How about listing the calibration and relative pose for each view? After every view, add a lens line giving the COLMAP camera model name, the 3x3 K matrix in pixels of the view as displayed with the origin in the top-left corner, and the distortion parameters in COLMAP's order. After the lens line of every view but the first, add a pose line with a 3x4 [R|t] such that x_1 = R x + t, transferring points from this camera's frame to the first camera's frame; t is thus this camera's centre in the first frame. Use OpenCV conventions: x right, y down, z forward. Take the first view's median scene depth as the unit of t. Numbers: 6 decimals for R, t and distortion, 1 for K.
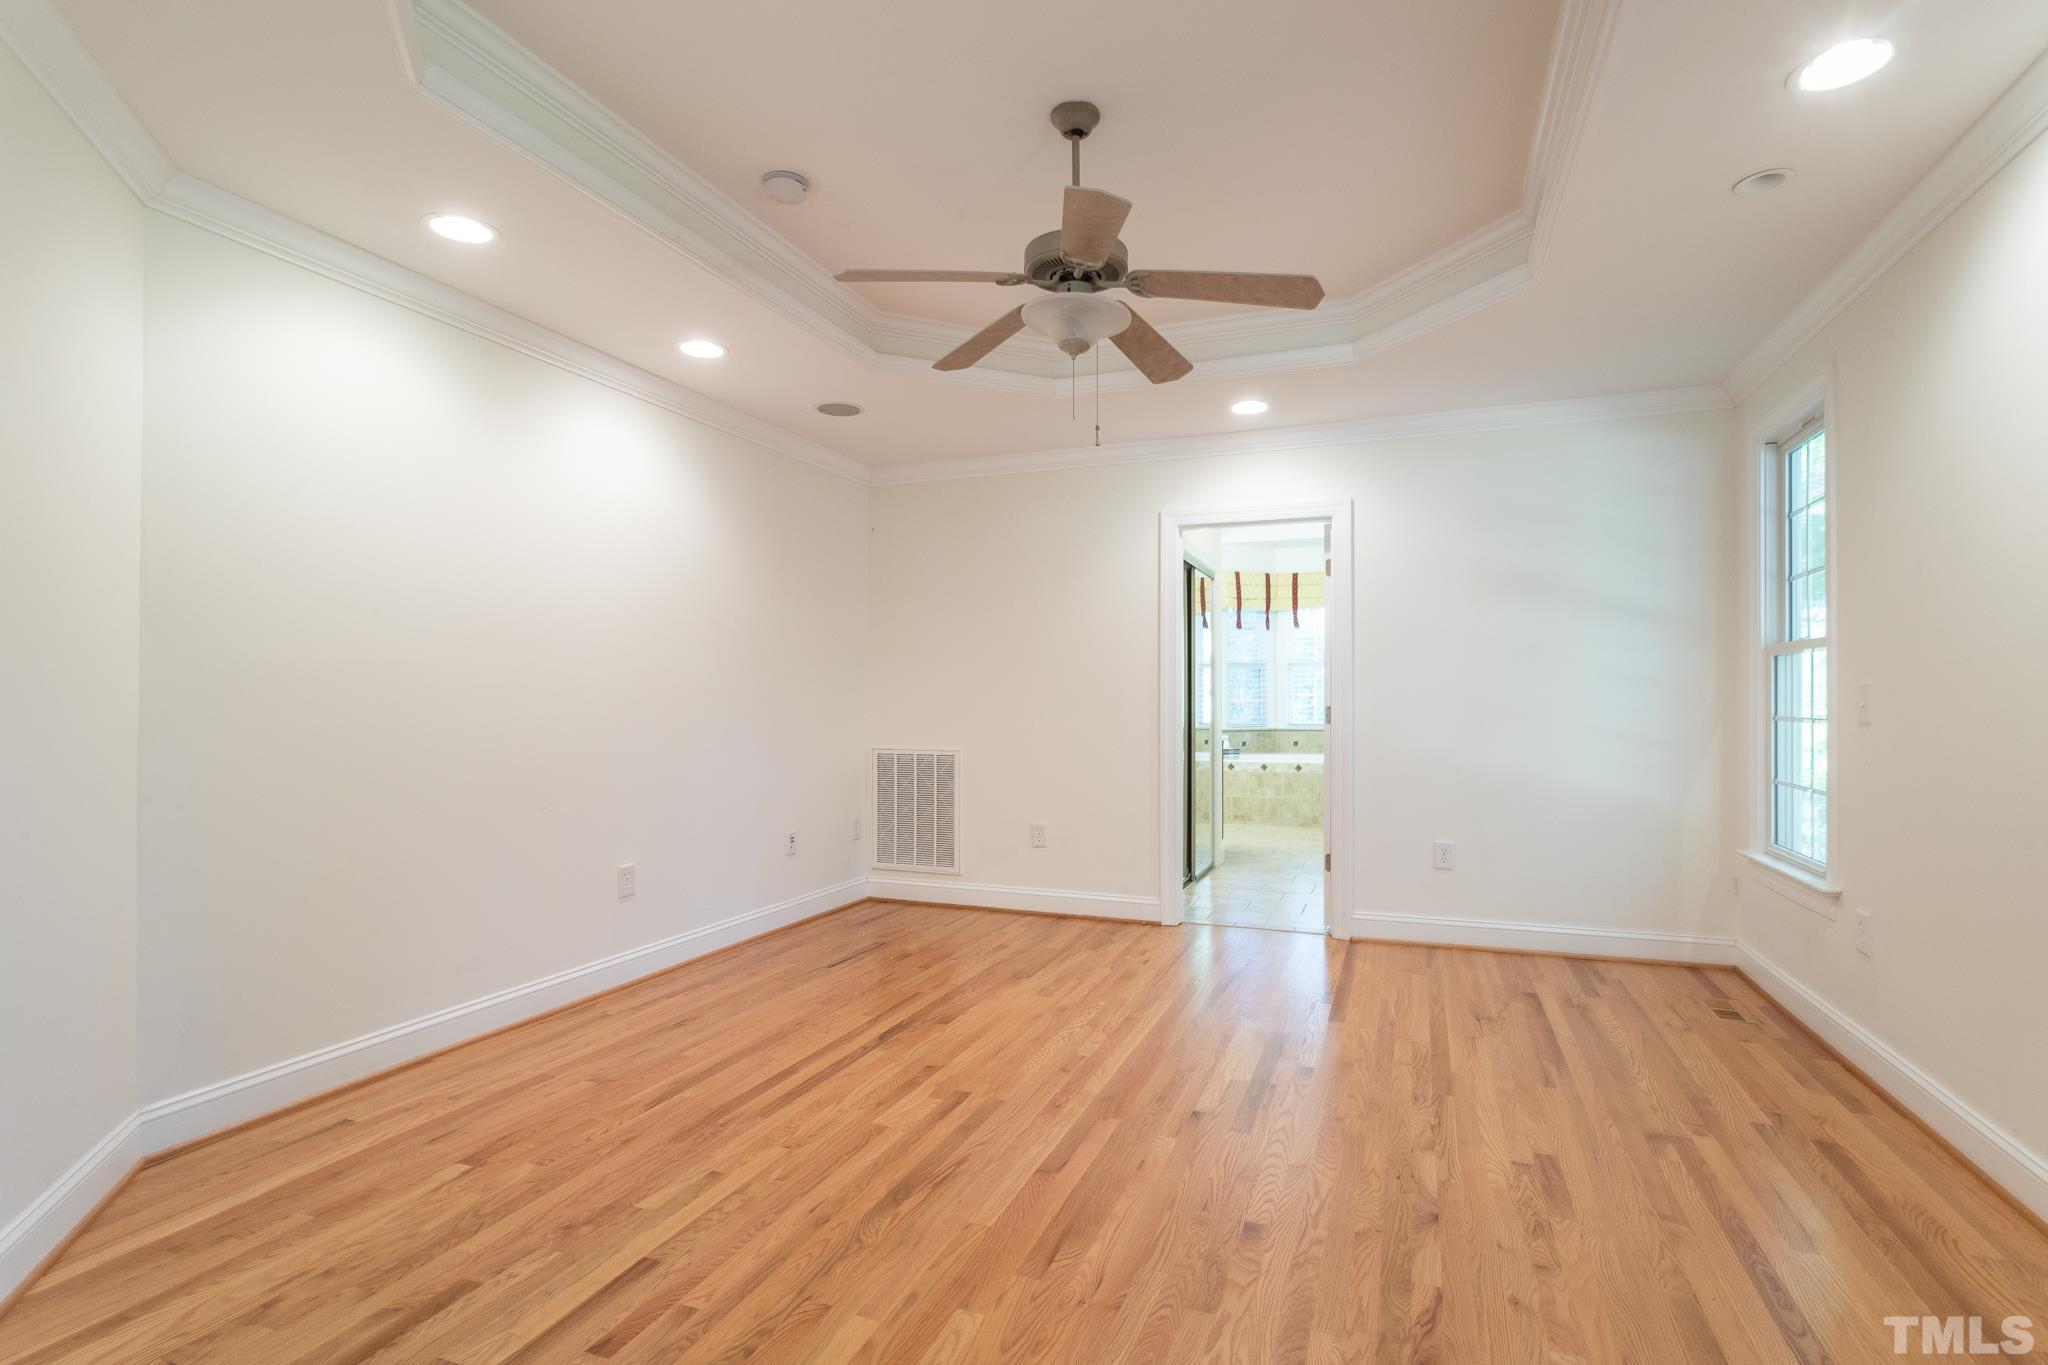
lens RADIAL K [[985.7, 0, 1024.3], [0, 985.7, 692.2], [0, 0, 1]] dist [-0.000822, 0.000004]
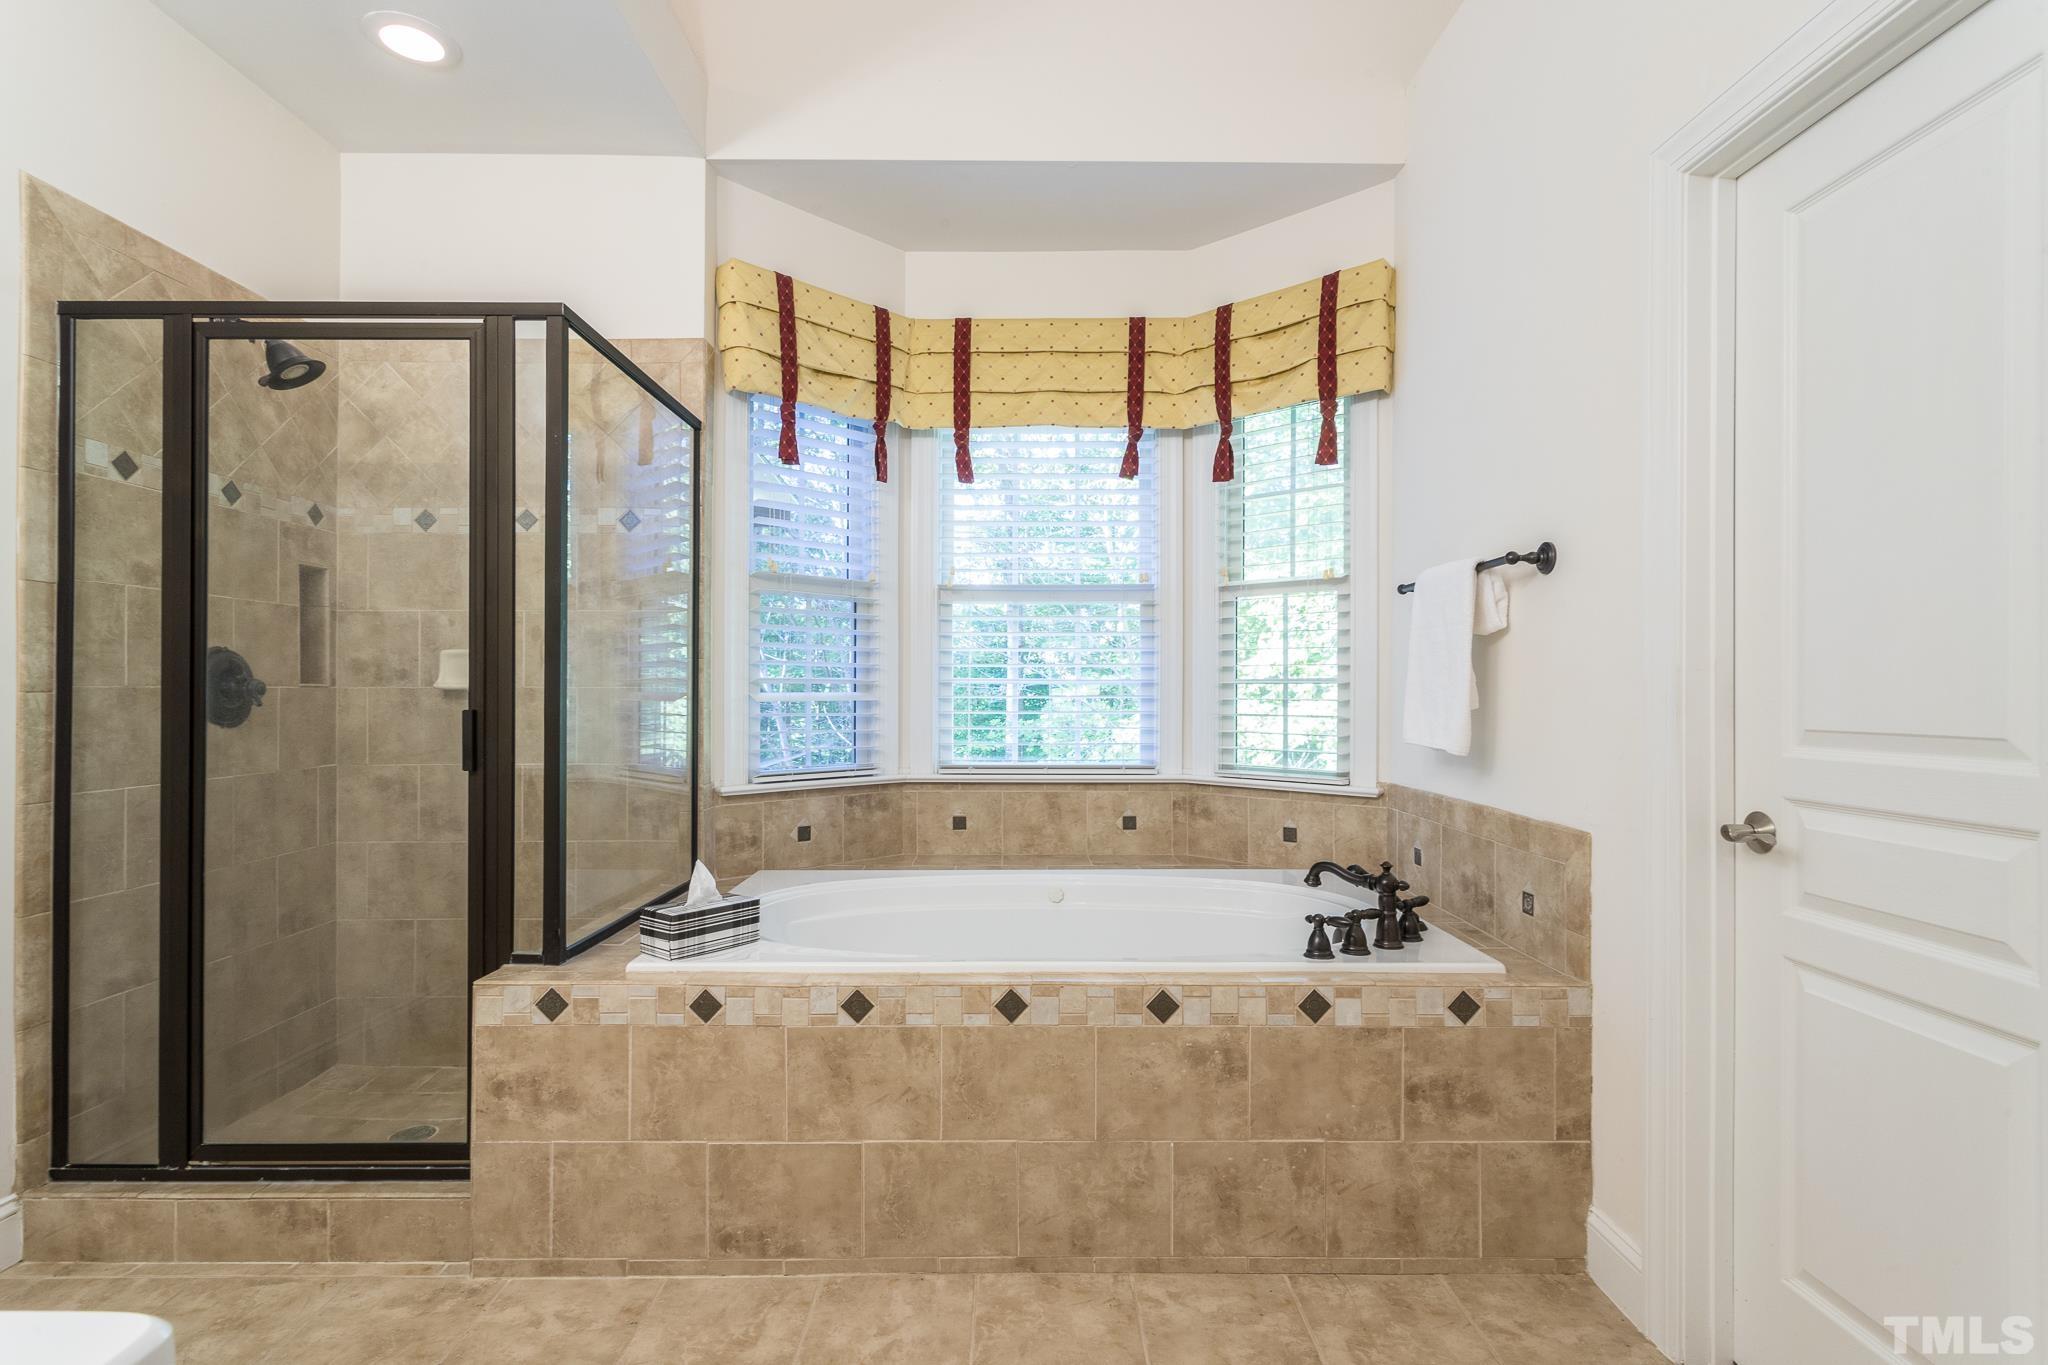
lens RADIAL K [[985.7, 0, 1024.3], [0, 985.7, 692.2], [0, 0, 1]] dist [-0.000822, 0.000004]
pose [[0.927313, 0.006701, 0.374226, 0.197970], [-0.007933, 0.999967, 0.001753, 0.006701], [-0.374202, -0.004595, 0.927336, 0.794345]]
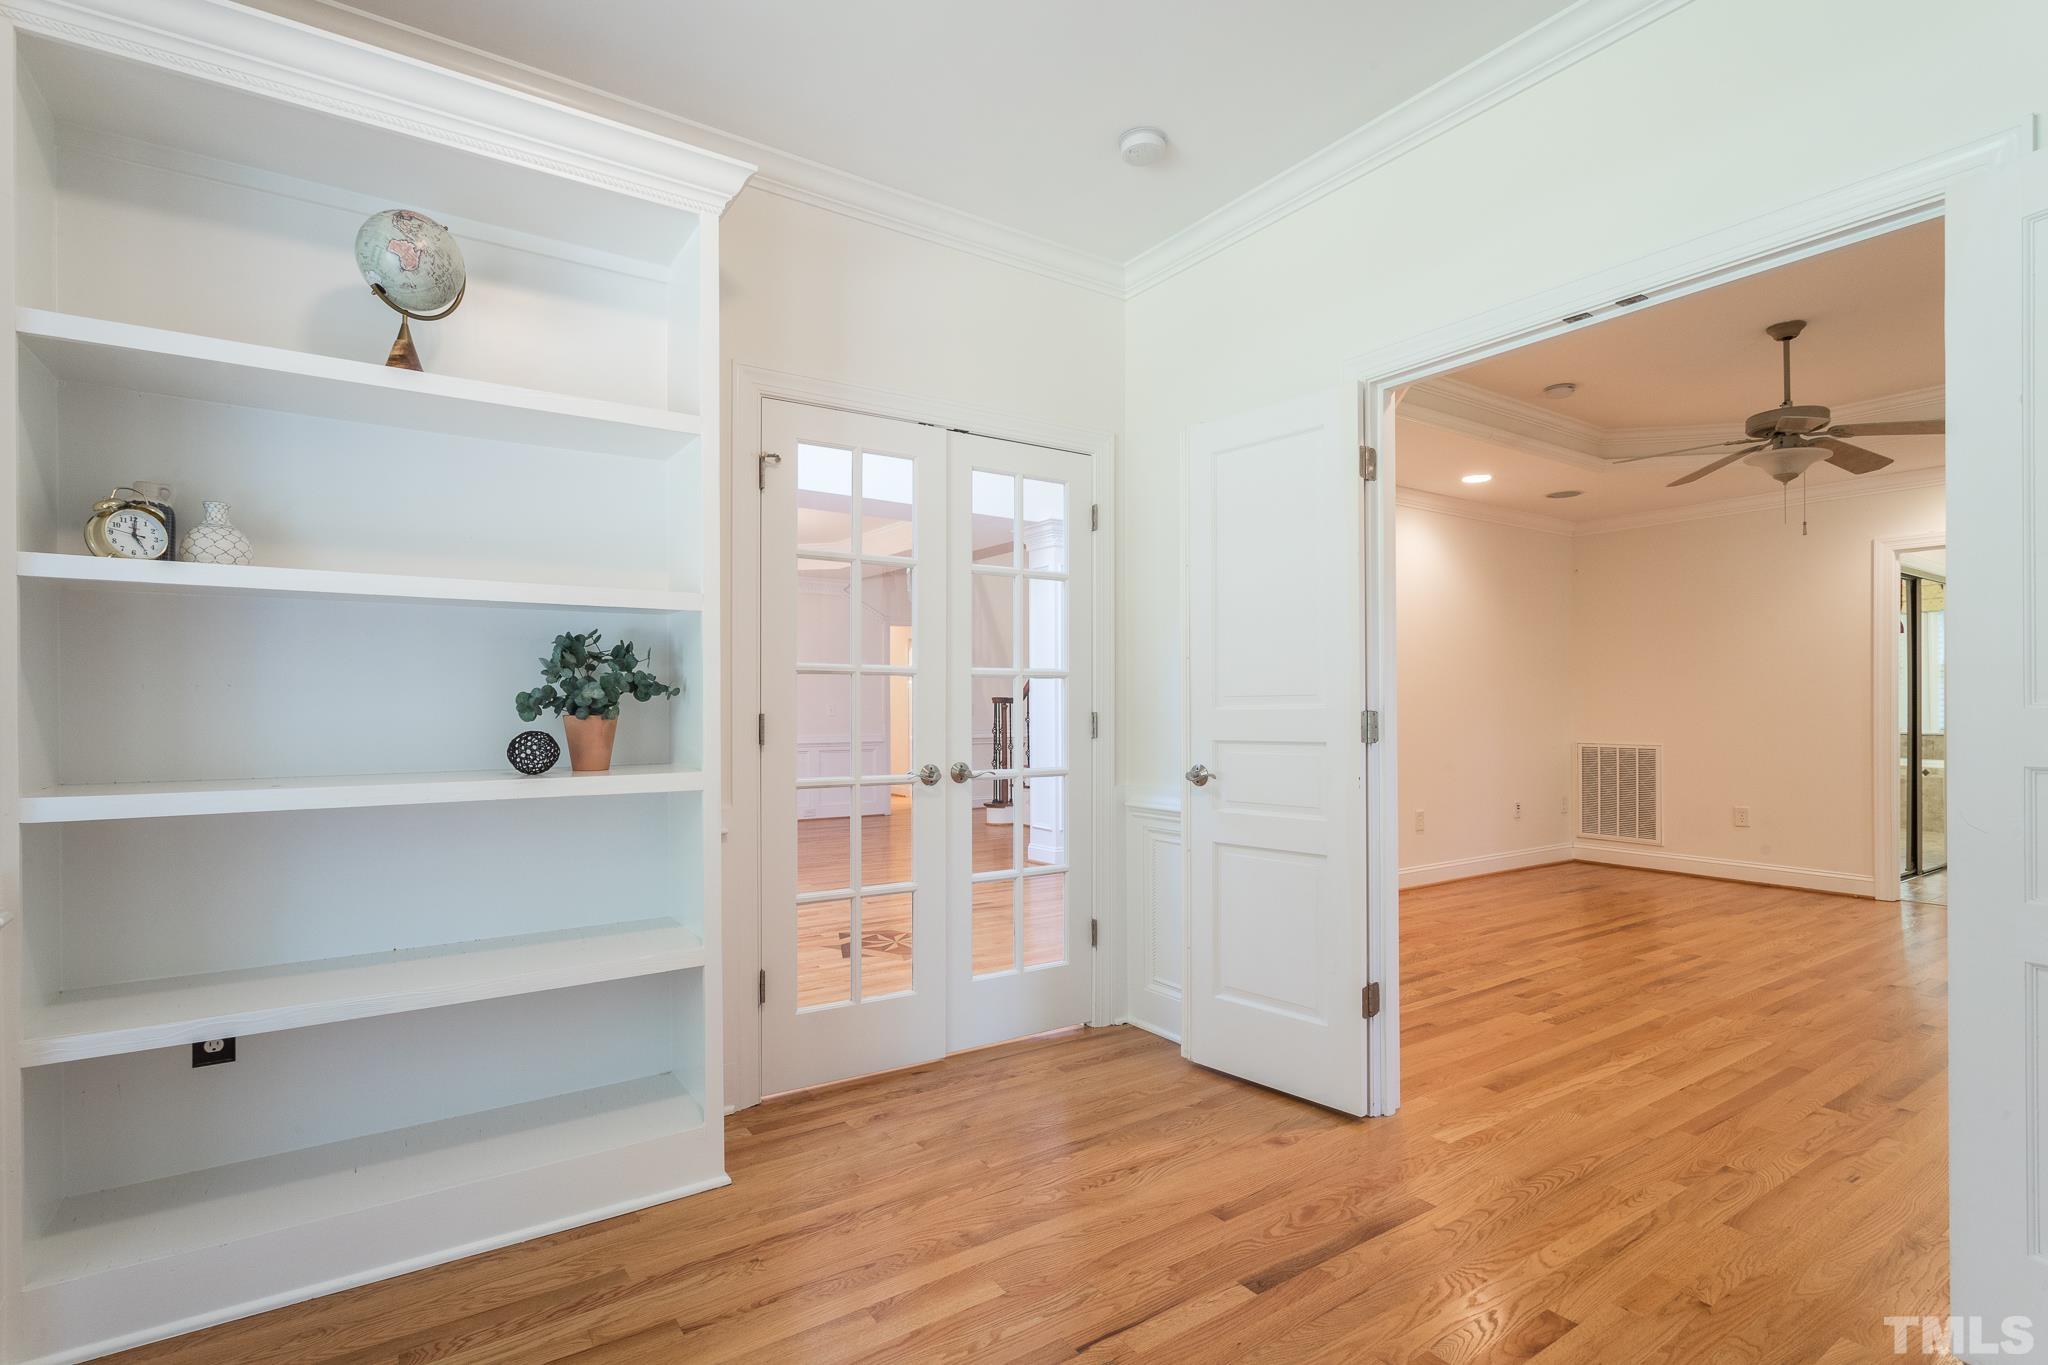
lens RADIAL K [[978.7, 0, 1019.9], [0, 978.7, 703.9], [0, 0, 1]] dist [0.003913, -0.000301]
pose [[0.826560, -0.002804, -0.562842, -0.039035], [0.005958, 0.999975, 0.003767, -0.002803], [0.562818, -0.006466, 0.826556, -0.484512]]
